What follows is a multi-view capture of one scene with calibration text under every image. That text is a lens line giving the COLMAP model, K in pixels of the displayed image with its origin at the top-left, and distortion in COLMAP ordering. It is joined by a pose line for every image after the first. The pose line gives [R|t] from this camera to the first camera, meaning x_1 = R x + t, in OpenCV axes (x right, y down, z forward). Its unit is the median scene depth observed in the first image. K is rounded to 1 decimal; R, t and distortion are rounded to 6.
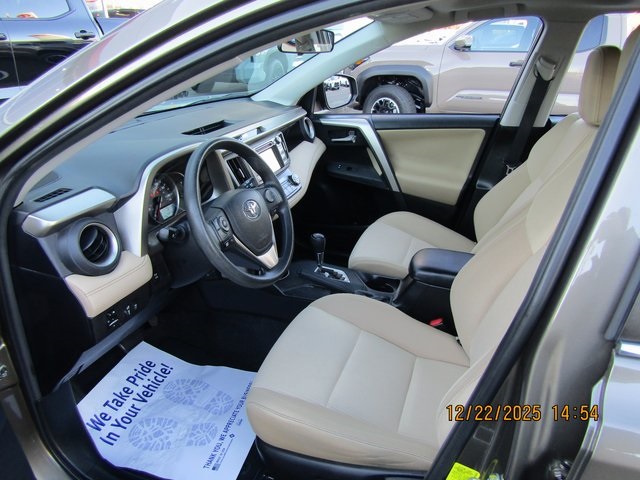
lens RADIAL K [[450.8, 0, 320.0], [0, 450.8, 240.0], [0, 0, 1]] dist [-0.025000, 0.003642]
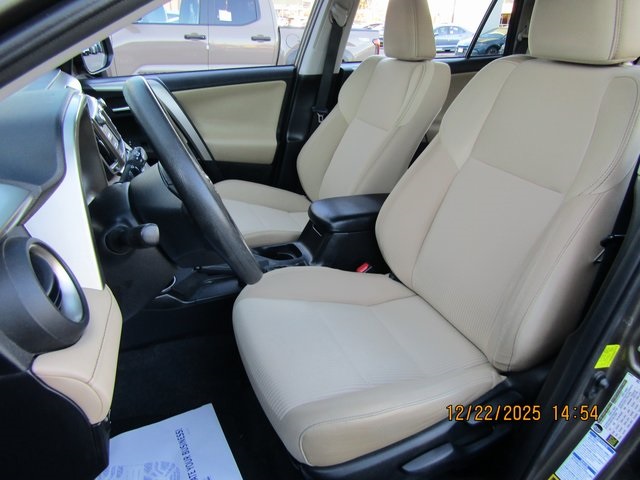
lens RADIAL K [[450.8, 0, 320.0], [0, 450.8, 240.0], [0, 0, 1]] dist [-0.025000, 0.003642]
pose [[0.743036, -0.268061, 0.613222, -0.301012], [0.247956, 0.961337, 0.119788, -0.011609], [-0.621623, 0.063046, 0.780775, 0.229007]]
